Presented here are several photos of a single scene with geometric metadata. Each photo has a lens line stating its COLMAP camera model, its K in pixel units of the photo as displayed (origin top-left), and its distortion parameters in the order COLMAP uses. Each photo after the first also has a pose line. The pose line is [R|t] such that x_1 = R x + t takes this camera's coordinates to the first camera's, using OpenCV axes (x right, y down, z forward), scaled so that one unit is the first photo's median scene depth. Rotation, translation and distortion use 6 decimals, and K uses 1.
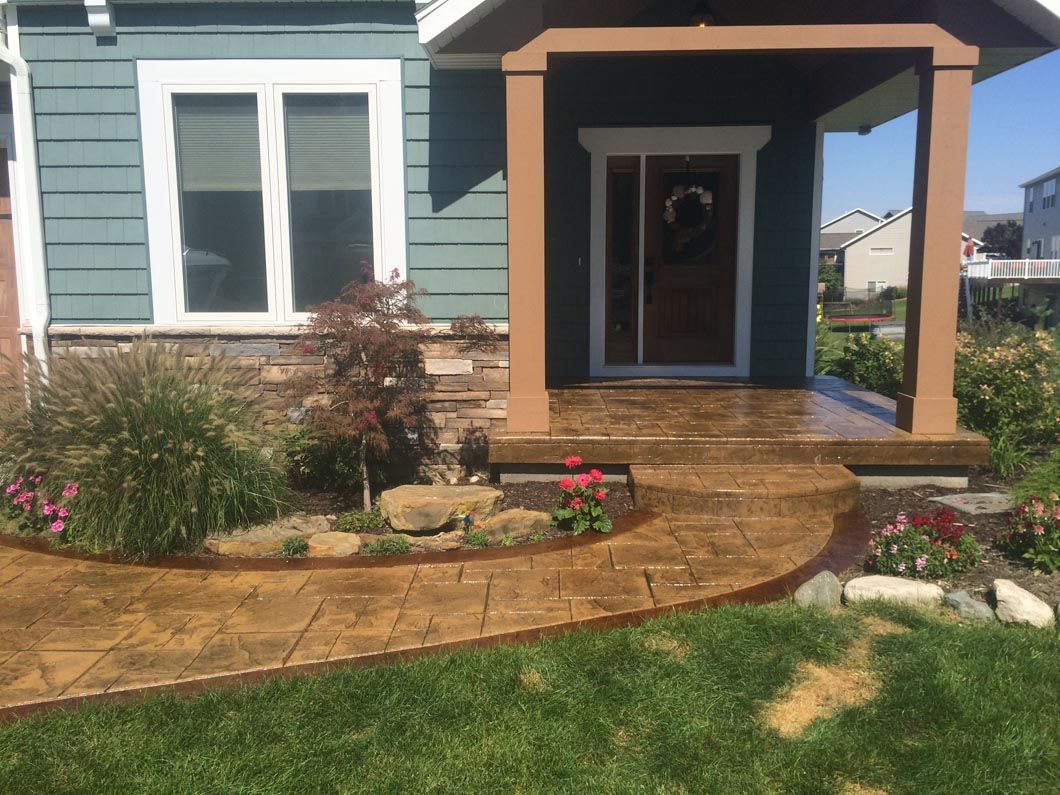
lens RADIAL K [[849.0, 0, 530.0], [0, 849.0, 397.5], [0, 0, 1]] dist [0.010941, 0.004670]
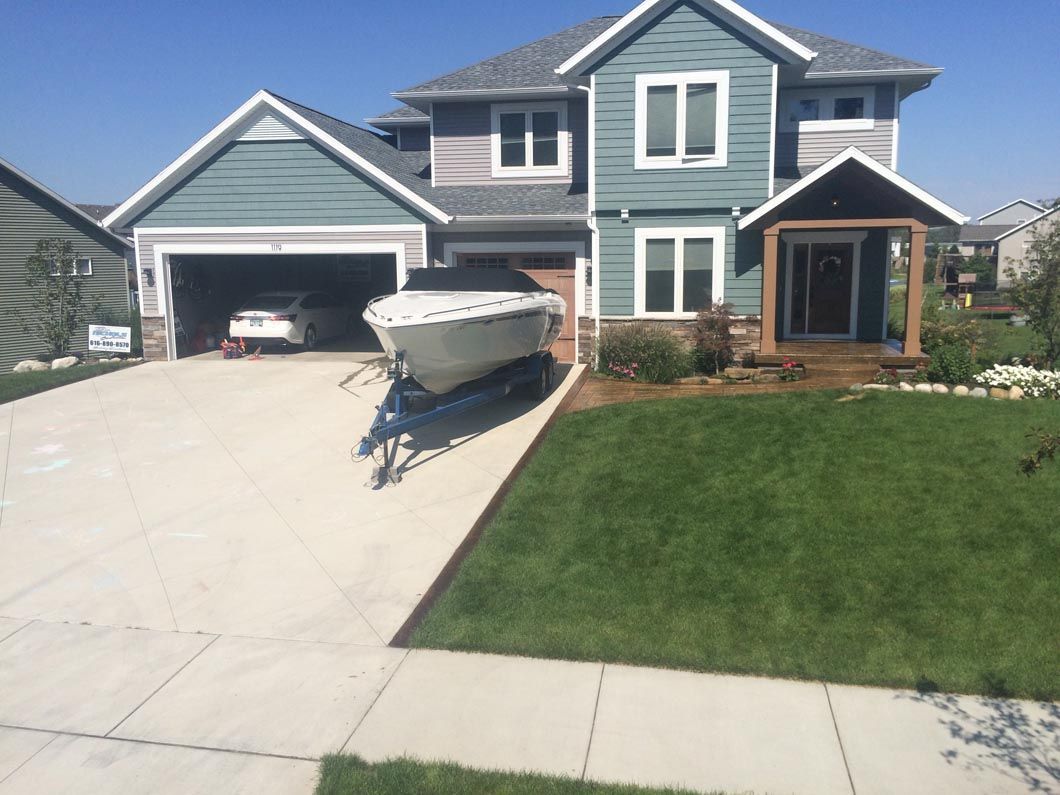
lens RADIAL K [[849.0, 0, 530.0], [0, 849.0, 397.5], [0, 0, 1]] dist [0.010941, 0.004670]
pose [[0.985053, 0.021094, -0.170954, -0.300824], [-0.018047, 0.999650, 0.019358, 0.148042], [0.171303, -0.015983, 0.985089, -2.001296]]
